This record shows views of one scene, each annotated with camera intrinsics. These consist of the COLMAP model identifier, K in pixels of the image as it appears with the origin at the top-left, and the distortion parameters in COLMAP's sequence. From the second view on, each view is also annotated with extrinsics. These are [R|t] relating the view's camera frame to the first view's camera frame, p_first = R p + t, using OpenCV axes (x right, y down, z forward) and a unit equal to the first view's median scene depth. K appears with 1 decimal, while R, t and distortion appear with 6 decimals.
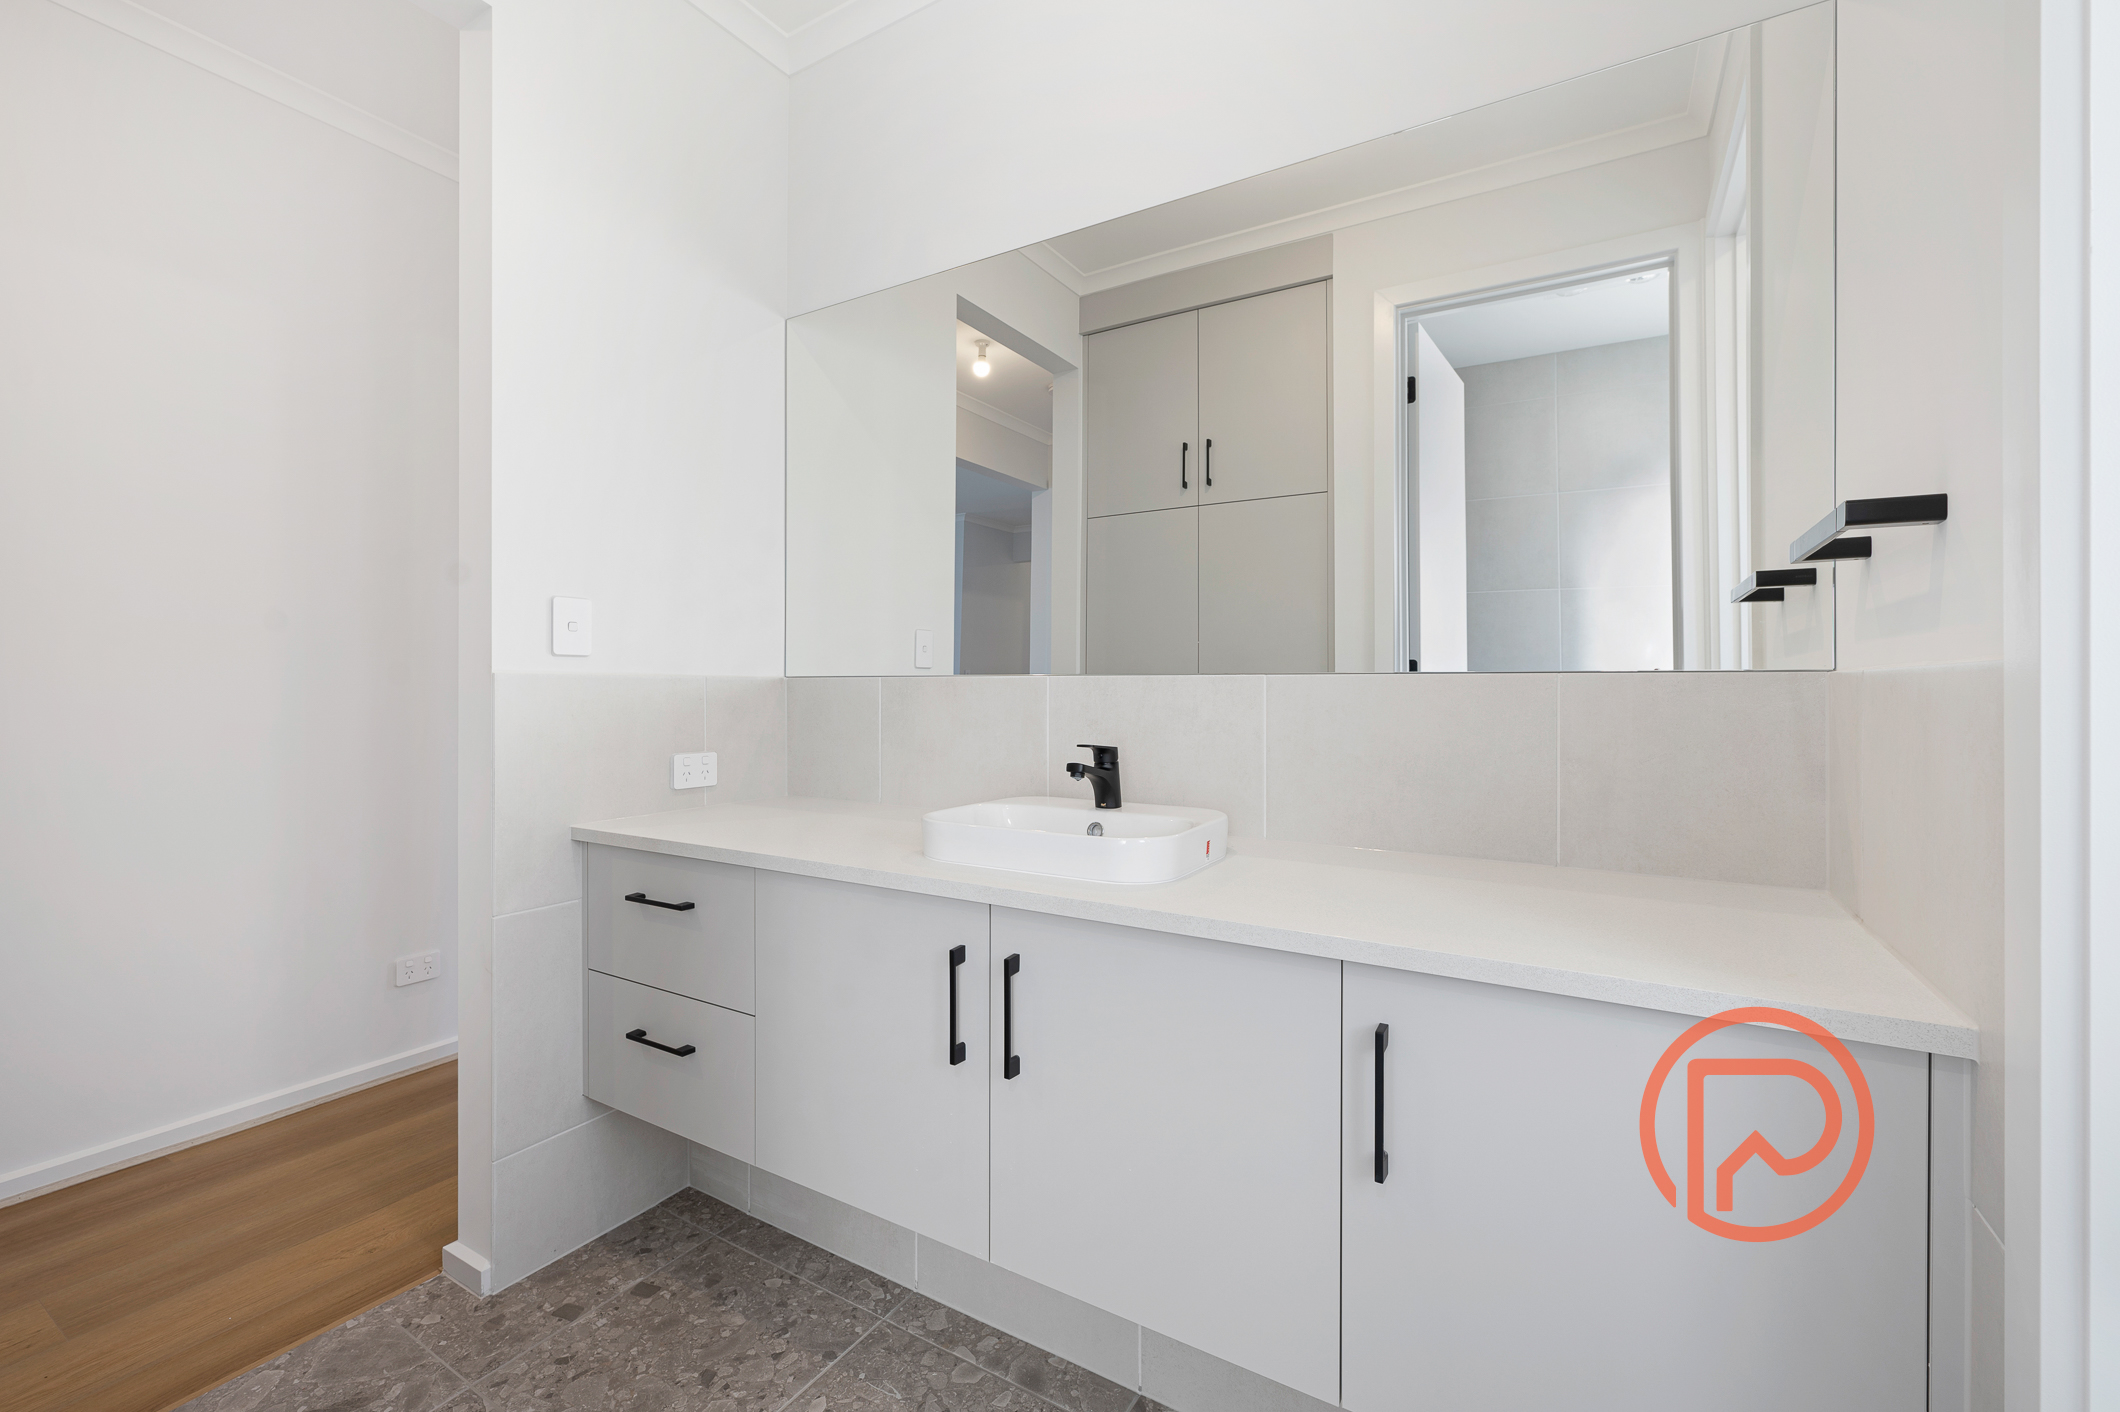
lens RADIAL K [[851.2, 0, 1062.1], [0, 851.2, 705.8], [0, 0, 1]] dist [0.001447, 0.000144]
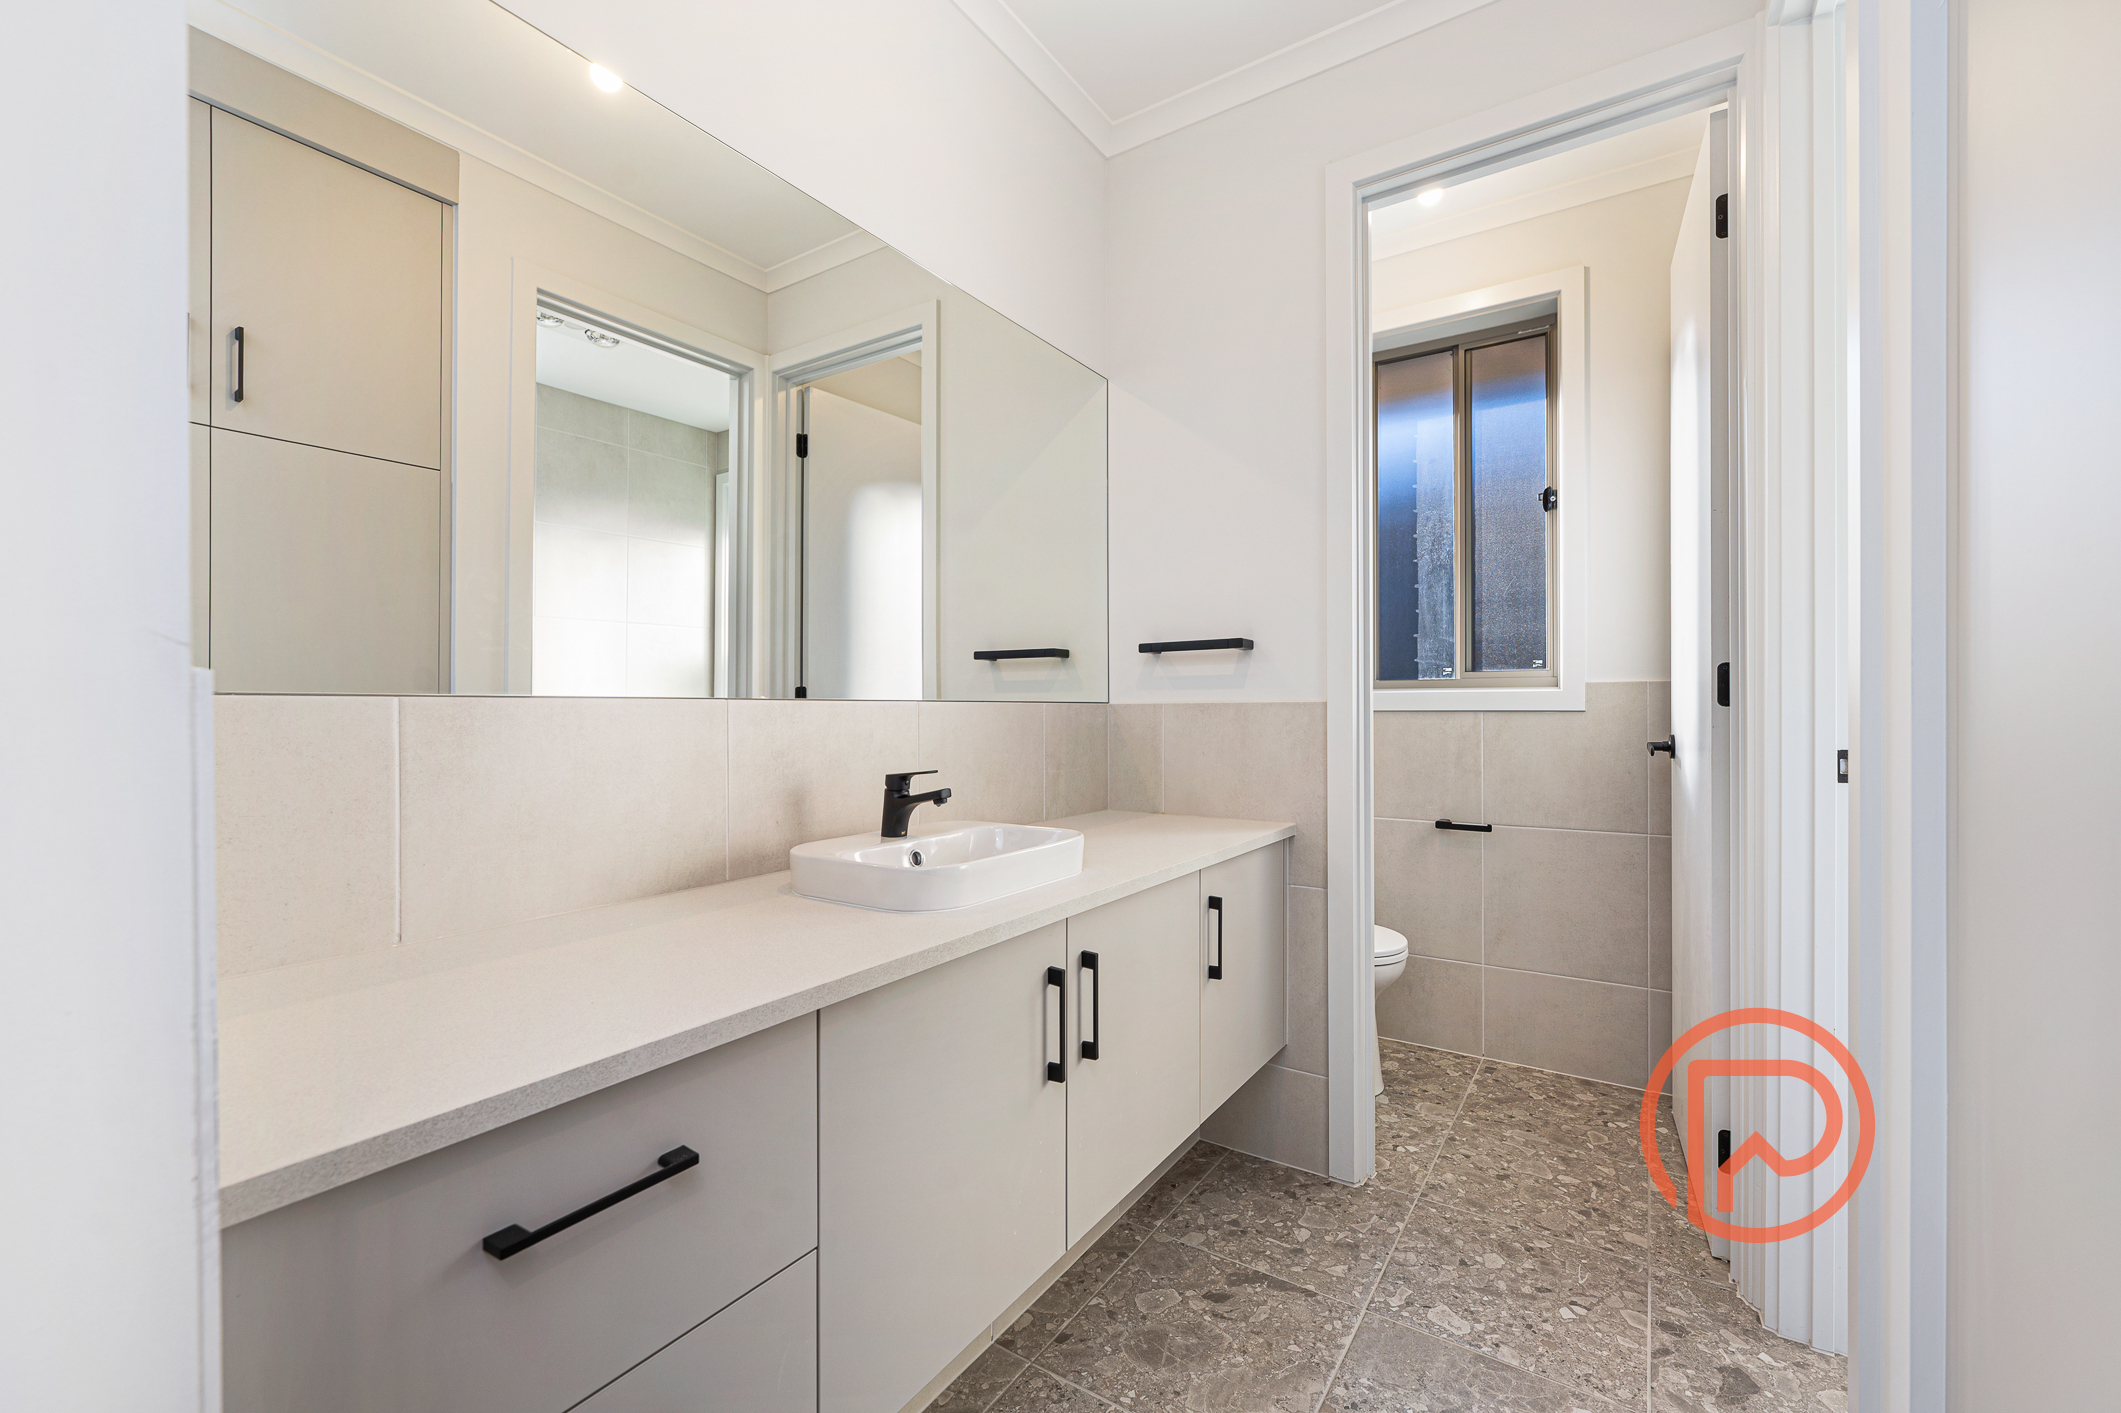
lens RADIAL K [[851.6, 0, 1062.6], [0, 851.6, 706.3], [0, 0, 1]] dist [0.001447, 0.000144]
pose [[0.079902, 0.000234, 0.996803, -0.912374], [0.024478, 0.999698, -0.002197, -0.023780], [-0.996502, 0.024575, 0.079872, 0.721747]]
